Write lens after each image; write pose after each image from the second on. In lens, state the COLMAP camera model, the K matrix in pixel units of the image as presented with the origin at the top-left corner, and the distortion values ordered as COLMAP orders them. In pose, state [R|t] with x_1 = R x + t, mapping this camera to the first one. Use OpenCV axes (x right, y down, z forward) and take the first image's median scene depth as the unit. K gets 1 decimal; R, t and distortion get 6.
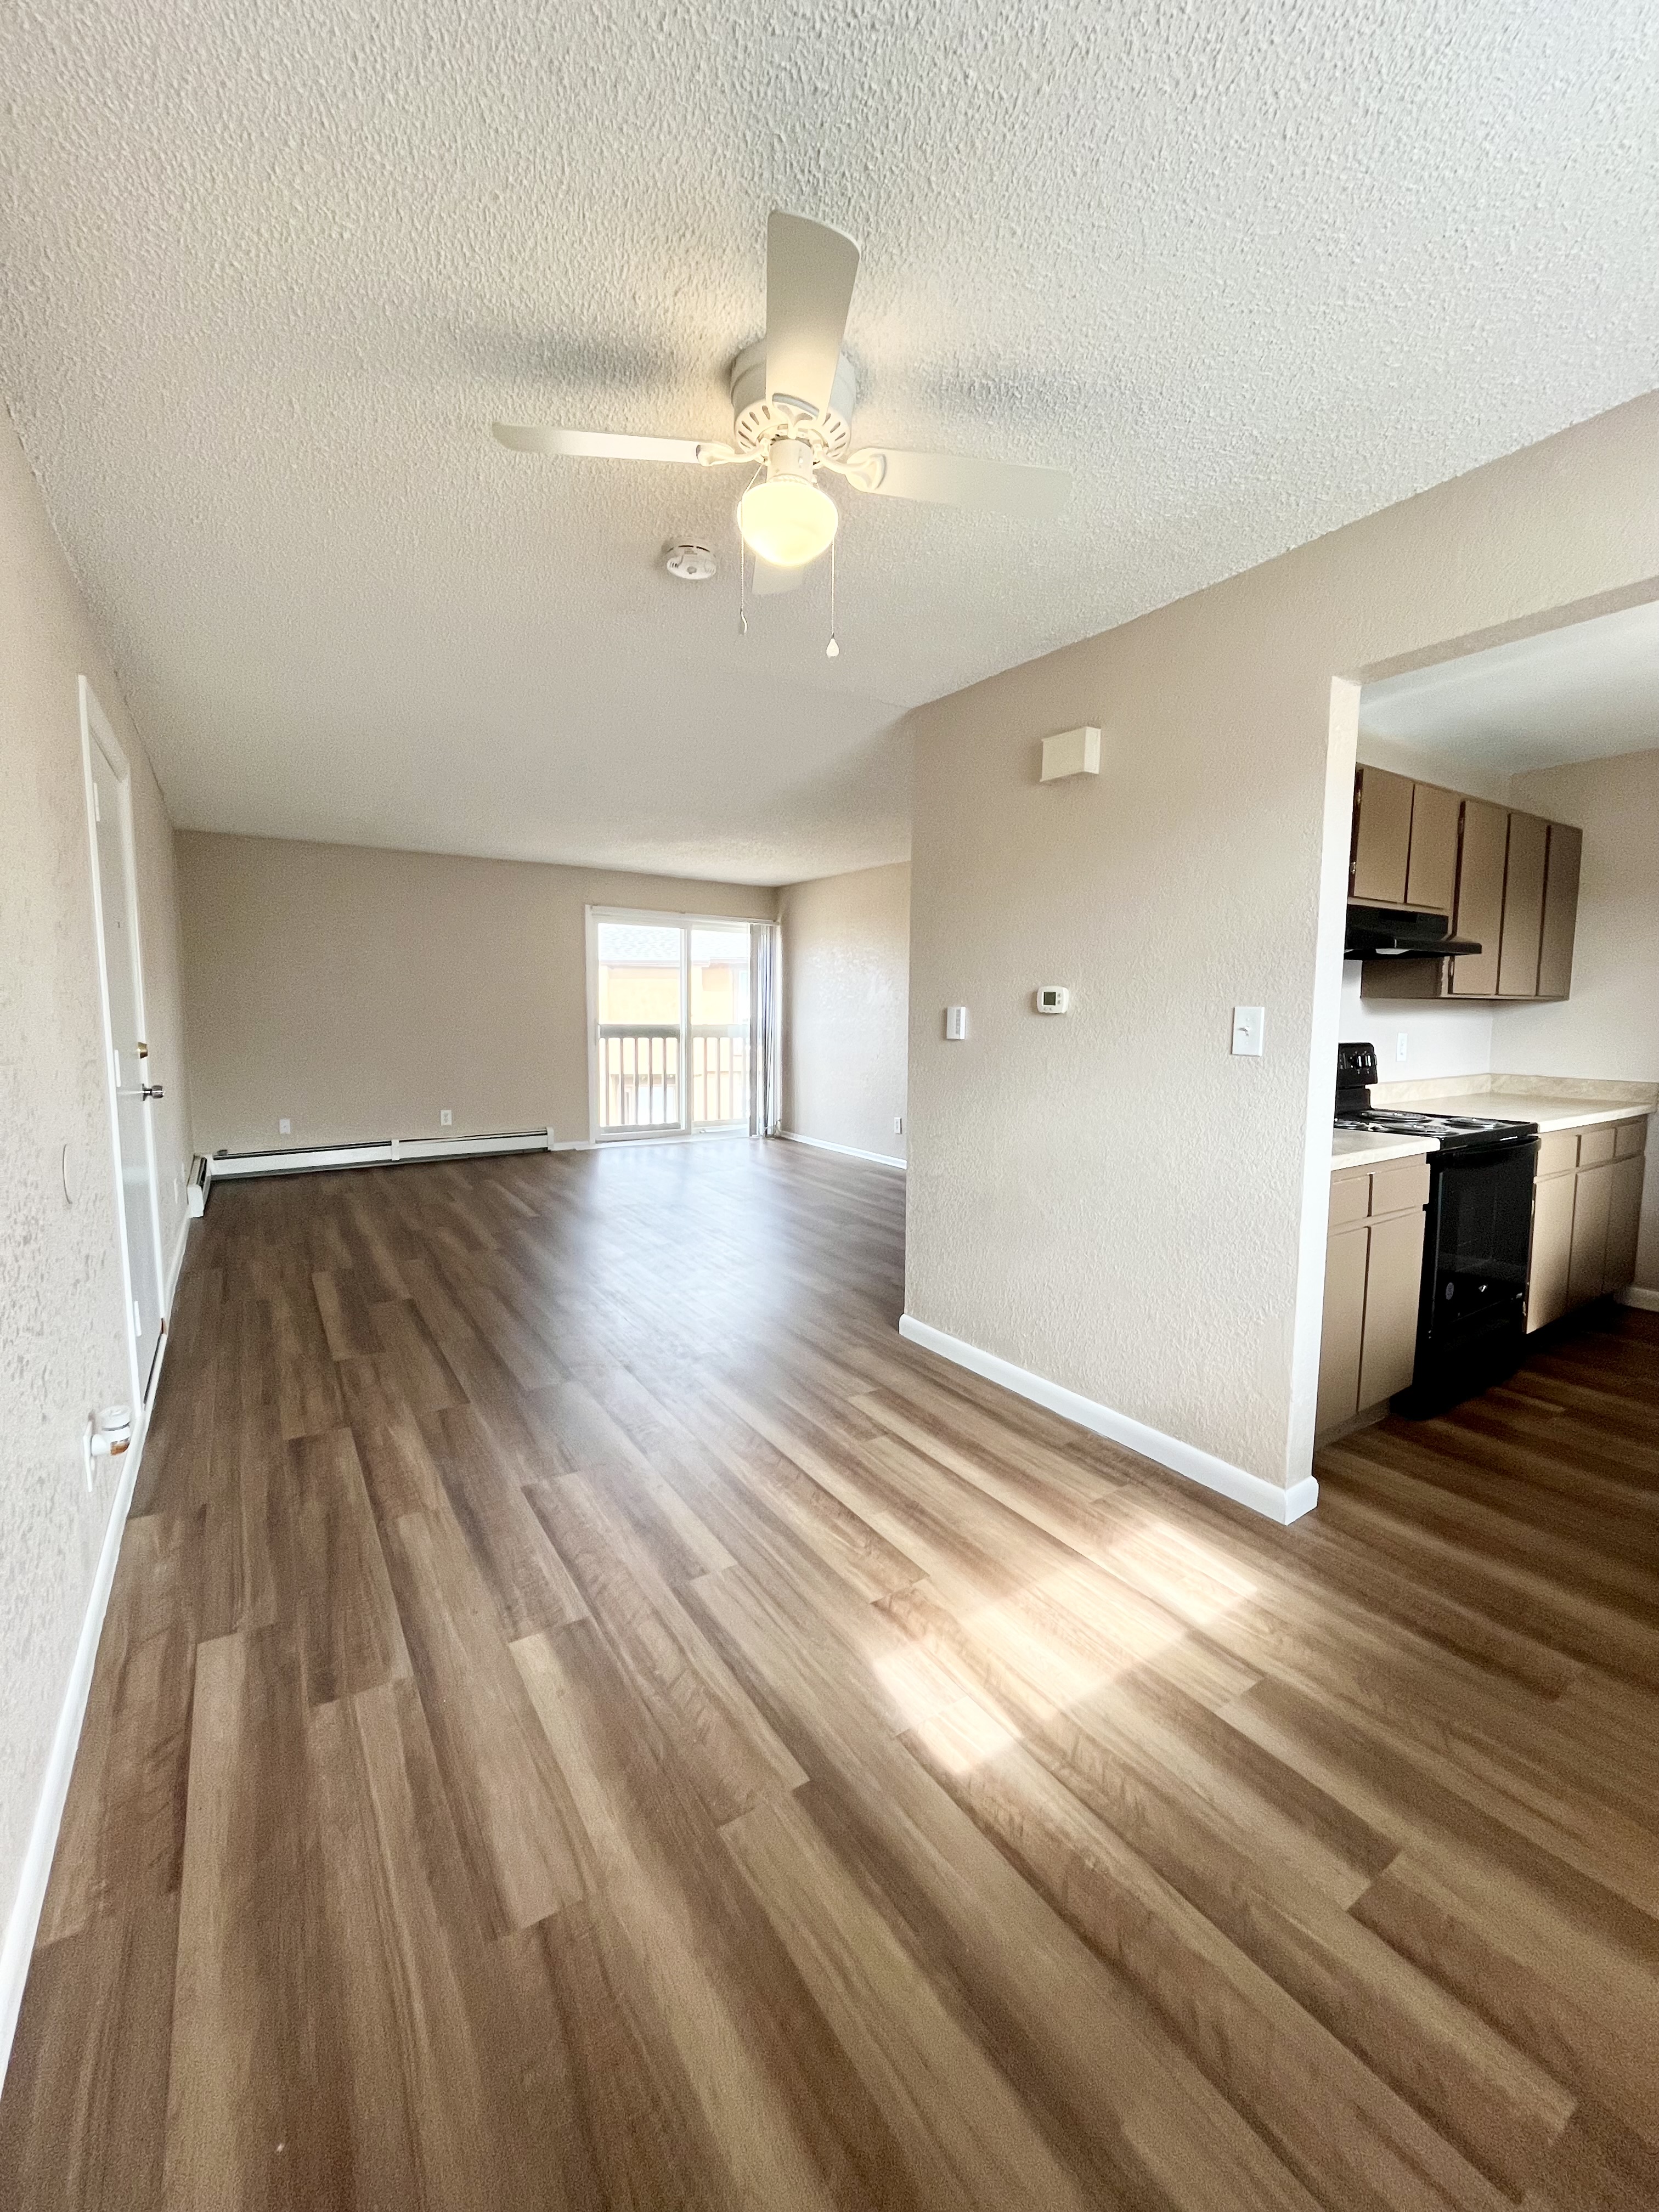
lens RADIAL K [[897.4, 0, 827.8], [0, 897.4, 1091.8], [0, 0, 1]] dist [-0.003416, 0.000304]
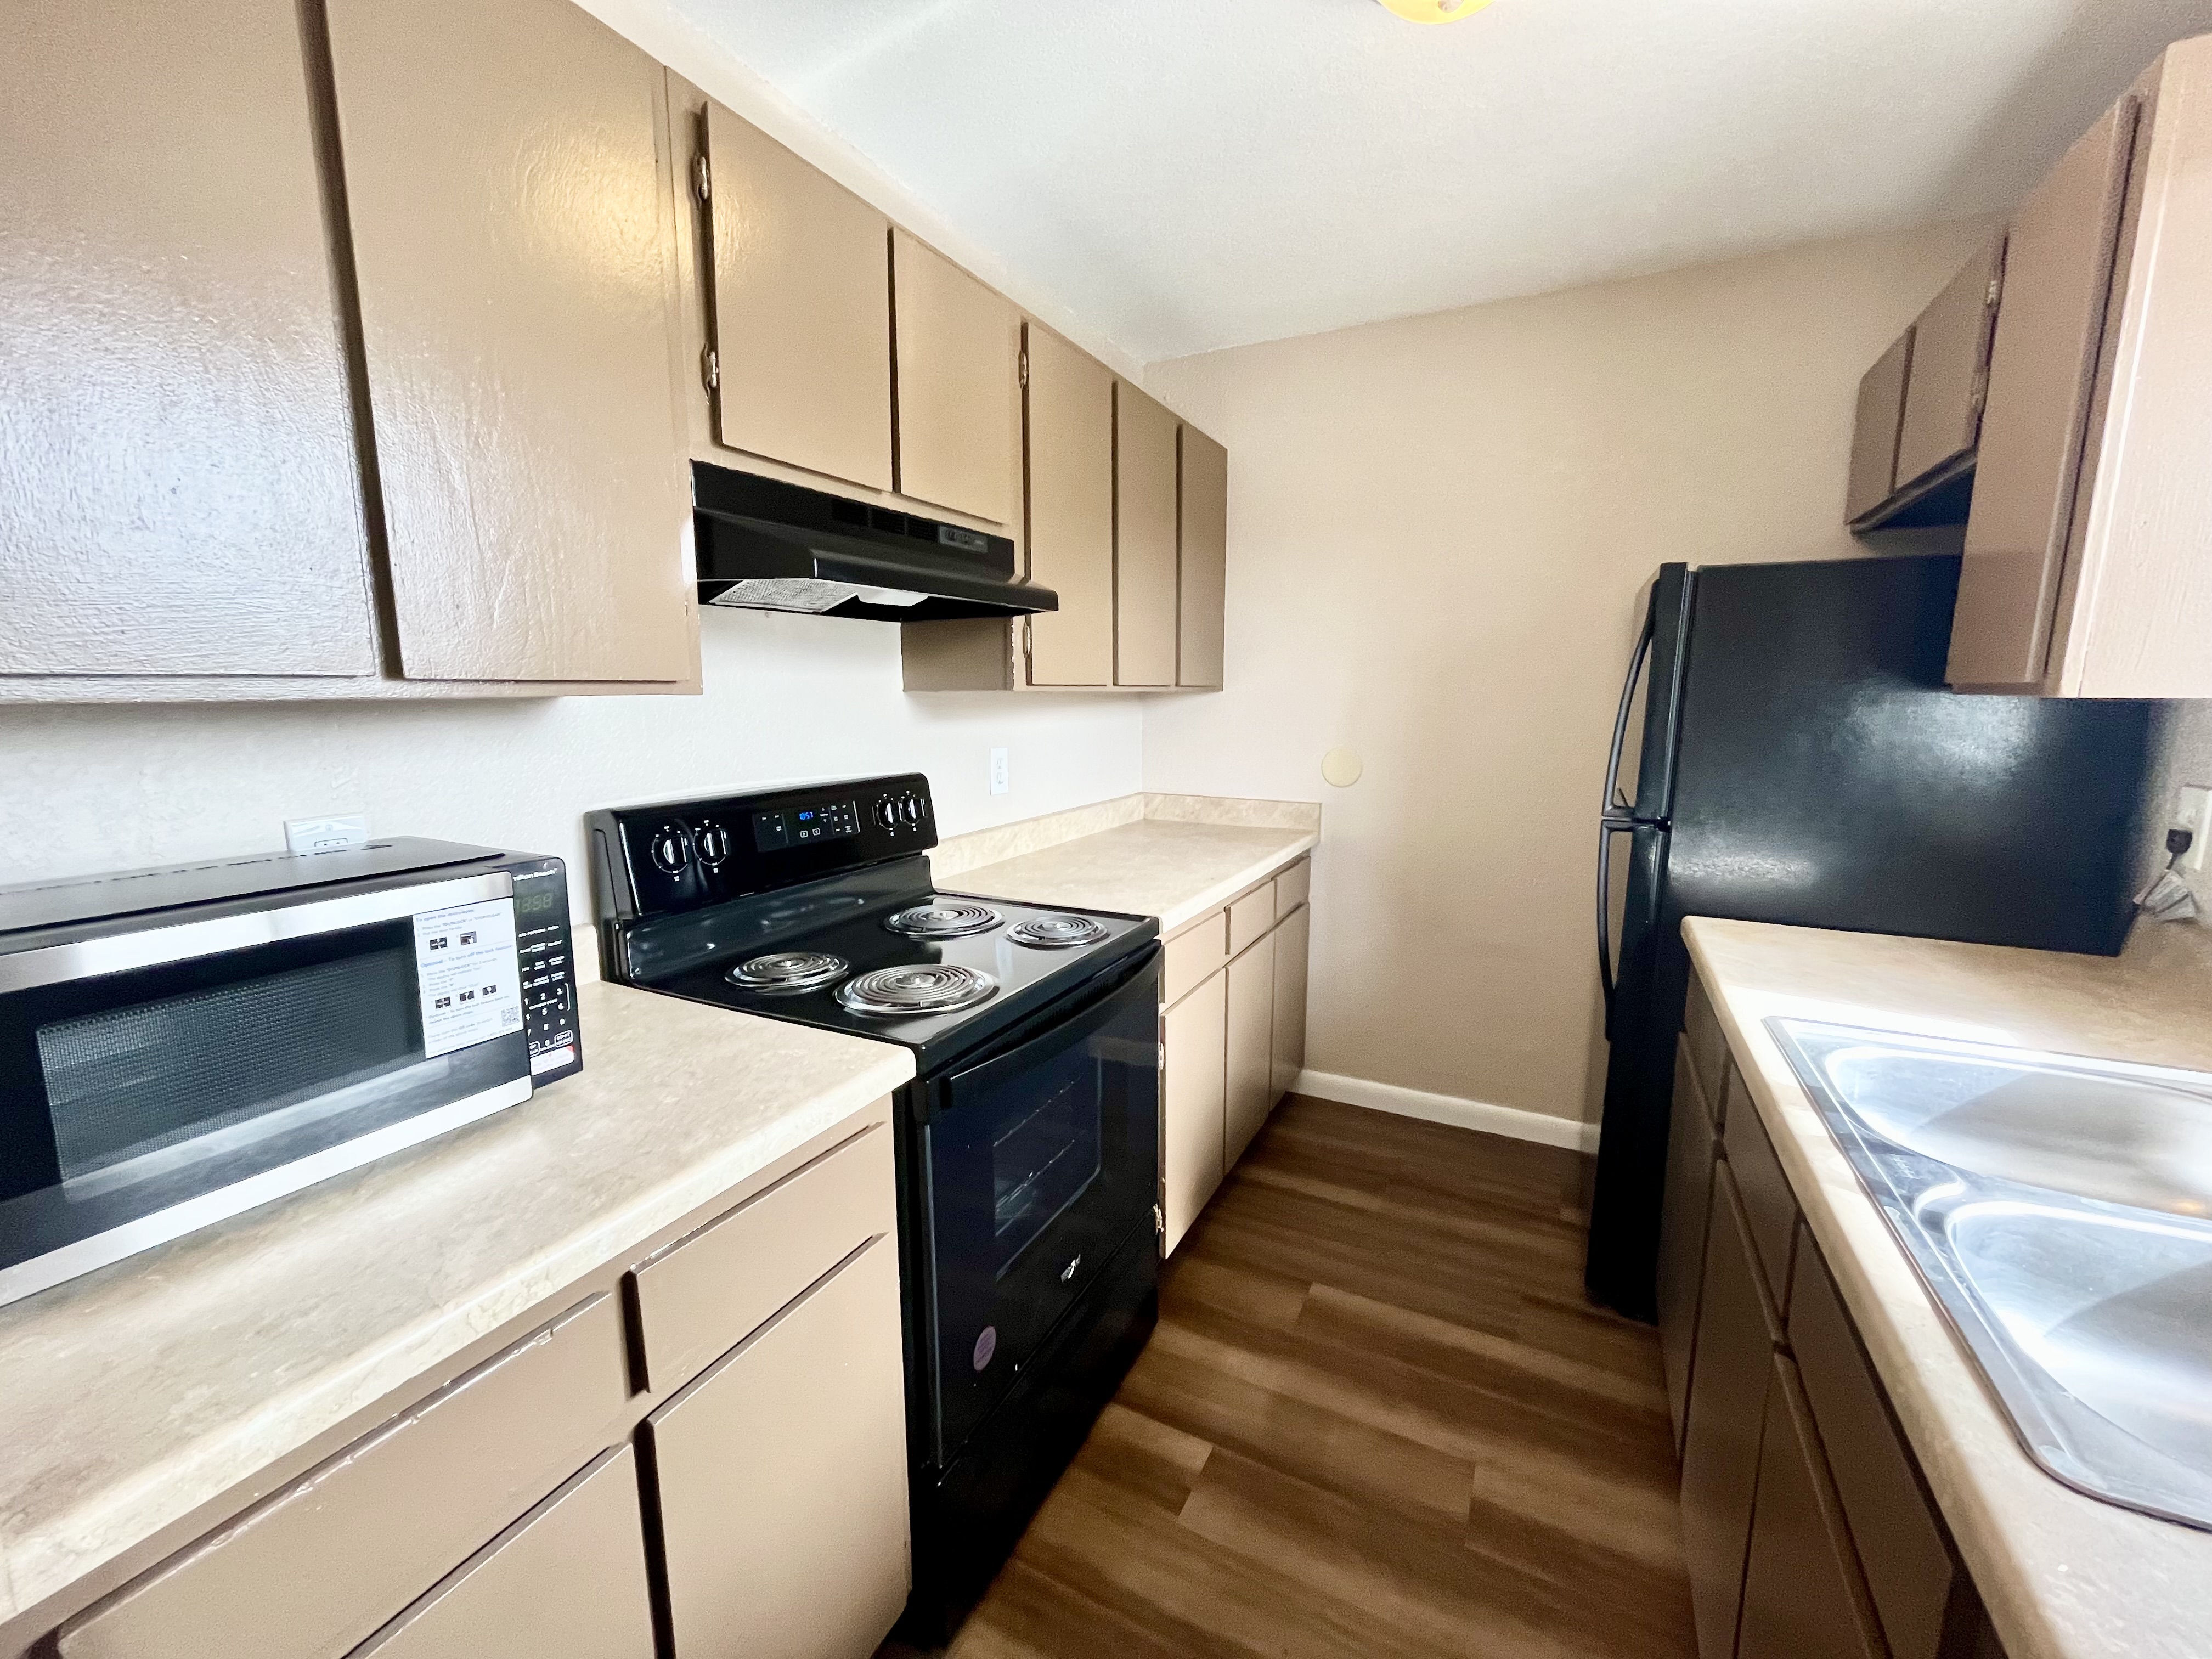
lens RADIAL K [[897.4, 0, 1096.3], [0, 897.4, 831.8], [0, 0, 1]] dist [-0.003416, 0.000304]
pose [[0.875899, -0.081707, 0.475526, 0.459618], [0.052037, 0.995806, 0.075255, -0.058392], [-0.479681, -0.041171, 0.876477, 0.489101]]
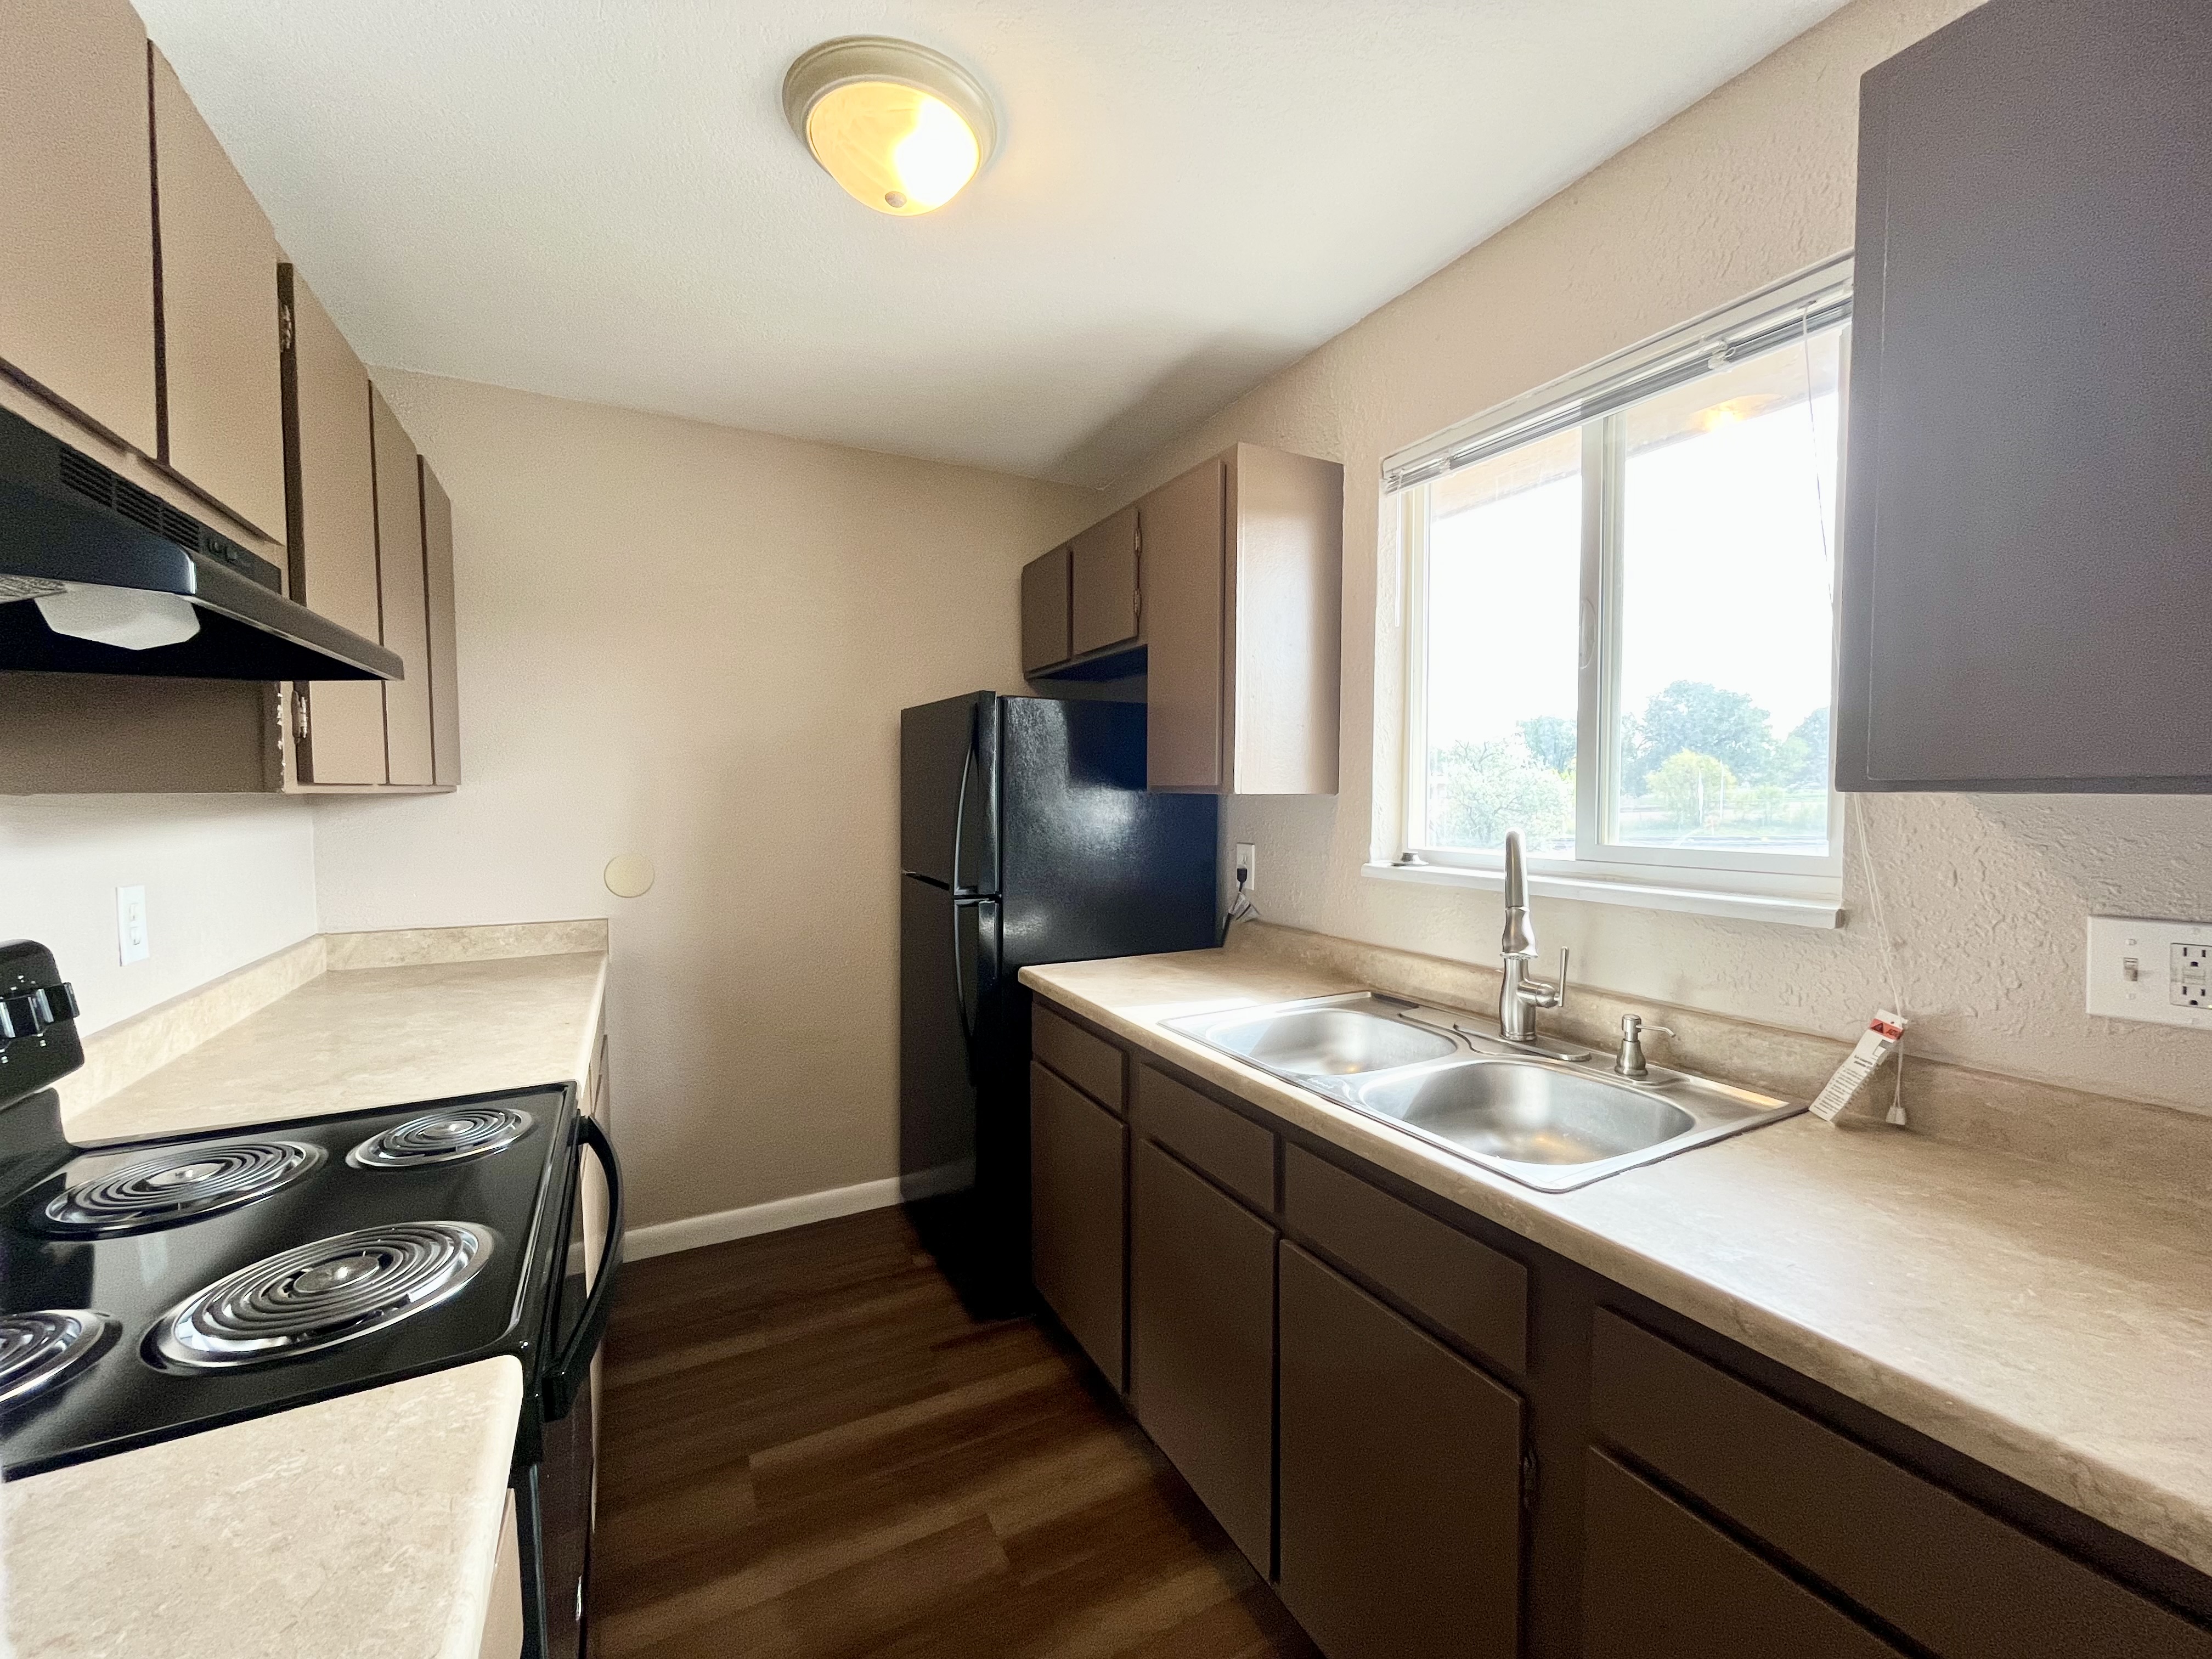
lens RADIAL K [[897.4, 0, 1096.3], [0, 897.4, 831.8], [0, 0, 1]] dist [-0.003416, 0.000304]
pose [[0.110705, -0.054708, 0.992346, 0.364217], [0.097178, 0.994295, 0.043975, -0.074742], [-0.989091, 0.091566, 0.115390, 0.638517]]
